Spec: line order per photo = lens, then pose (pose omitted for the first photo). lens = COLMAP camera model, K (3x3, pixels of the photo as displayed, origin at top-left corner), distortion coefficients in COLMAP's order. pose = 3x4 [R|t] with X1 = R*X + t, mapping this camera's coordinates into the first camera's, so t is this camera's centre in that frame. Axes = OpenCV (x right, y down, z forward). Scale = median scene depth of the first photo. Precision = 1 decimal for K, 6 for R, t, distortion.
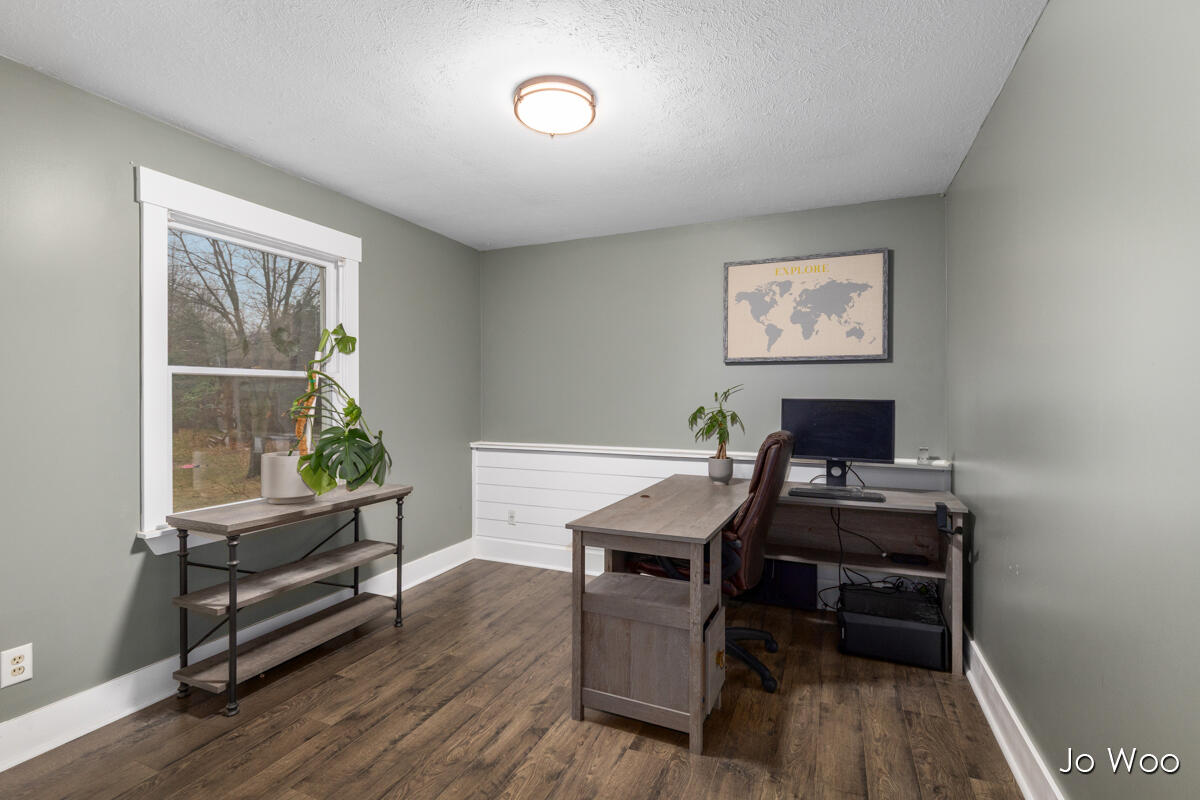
lens RADIAL K [[548.4, 0, 602.0], [0, 548.4, 403.9], [0, 0, 1]] dist [0.000777, -0.000109]
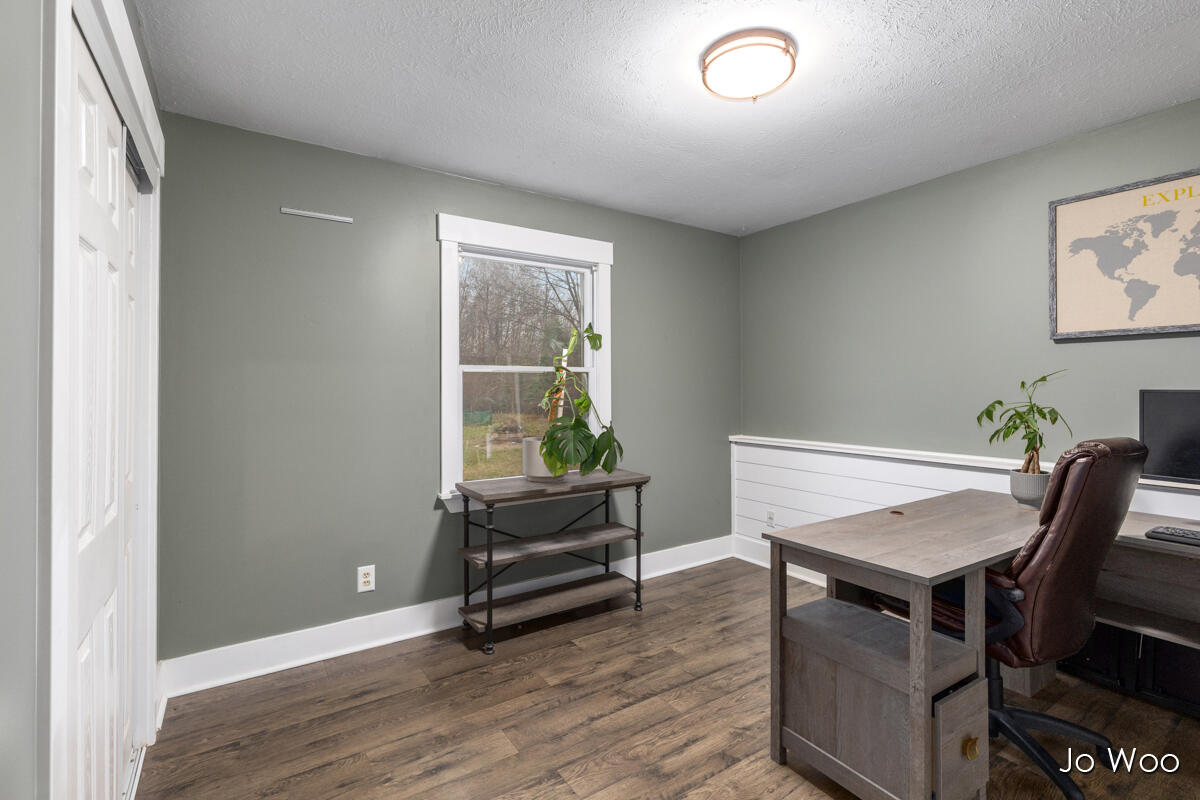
lens RADIAL K [[553.4, 0, 601.8], [0, 553.4, 388.5], [0, 0, 1]] dist [-0.000485, -0.000006]
pose [[0.838280, -0.004044, -0.545225, 0.188087], [-0.003068, 0.999922, -0.012134, -0.000895], [0.545231, 0.011844, 0.838202, 0.104169]]
